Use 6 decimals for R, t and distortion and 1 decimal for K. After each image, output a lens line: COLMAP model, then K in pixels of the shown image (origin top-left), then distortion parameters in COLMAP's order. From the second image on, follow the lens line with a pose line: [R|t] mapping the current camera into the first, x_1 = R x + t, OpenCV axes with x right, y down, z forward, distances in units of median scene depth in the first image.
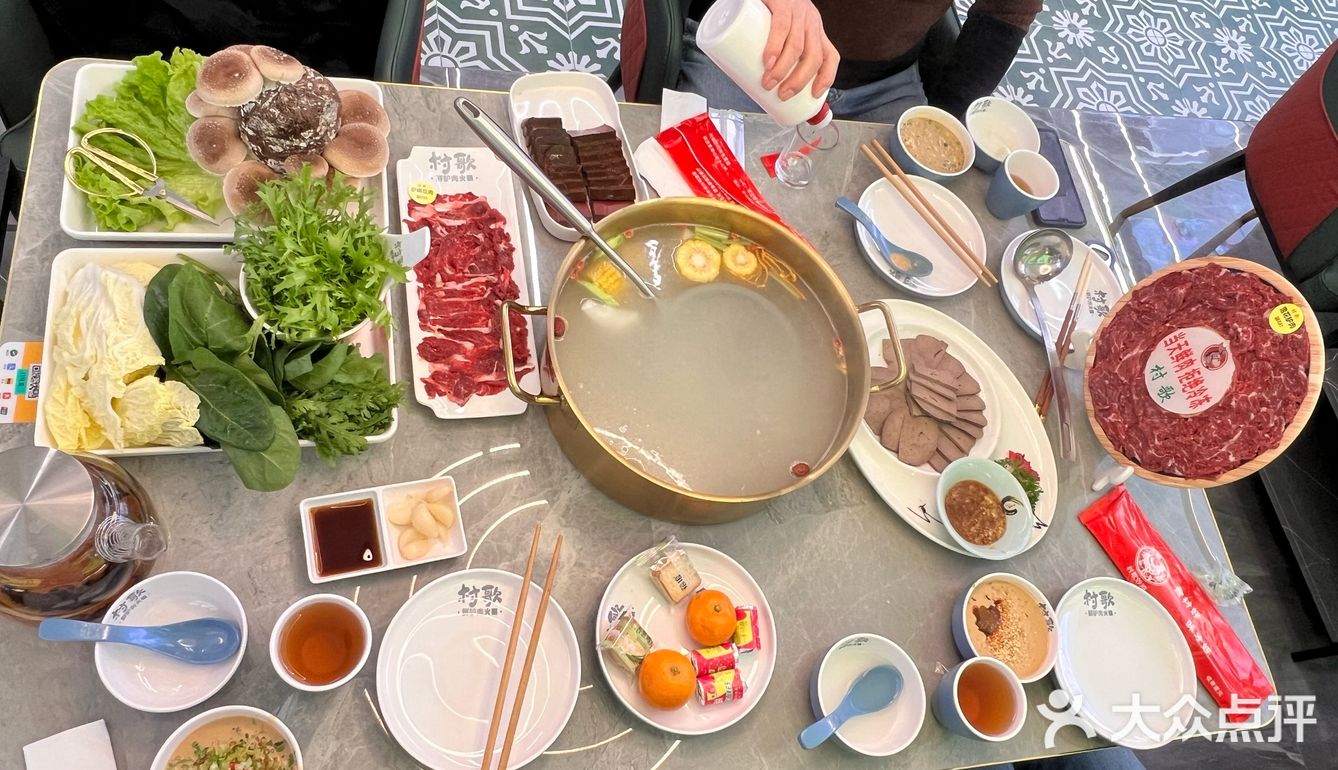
lens RADIAL K [[1092.8, 0, 669.0], [0, 1092.8, 385.0], [0, 0, 1]] dist [-0.001092, -0.001078]
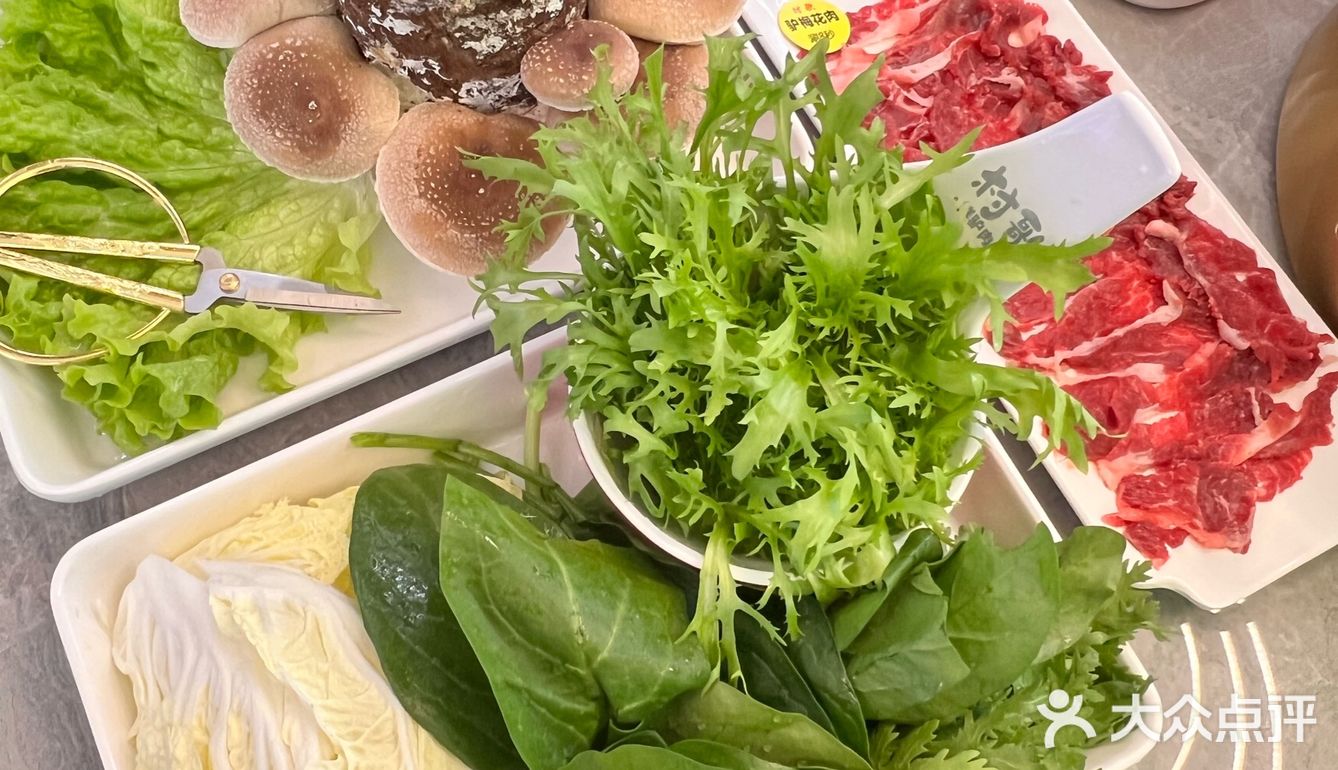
lens RADIAL K [[1550.1, 0, 669.0], [0, 1550.1, 385.0], [0, 0, 1]] dist [-0.004520, -0.007523]
pose [[0.931210, -0.350366, -0.100463, -0.290963], [0.358350, 0.930428, 0.076740, -0.132432], [0.066586, -0.107462, 0.991977, 0.504645]]
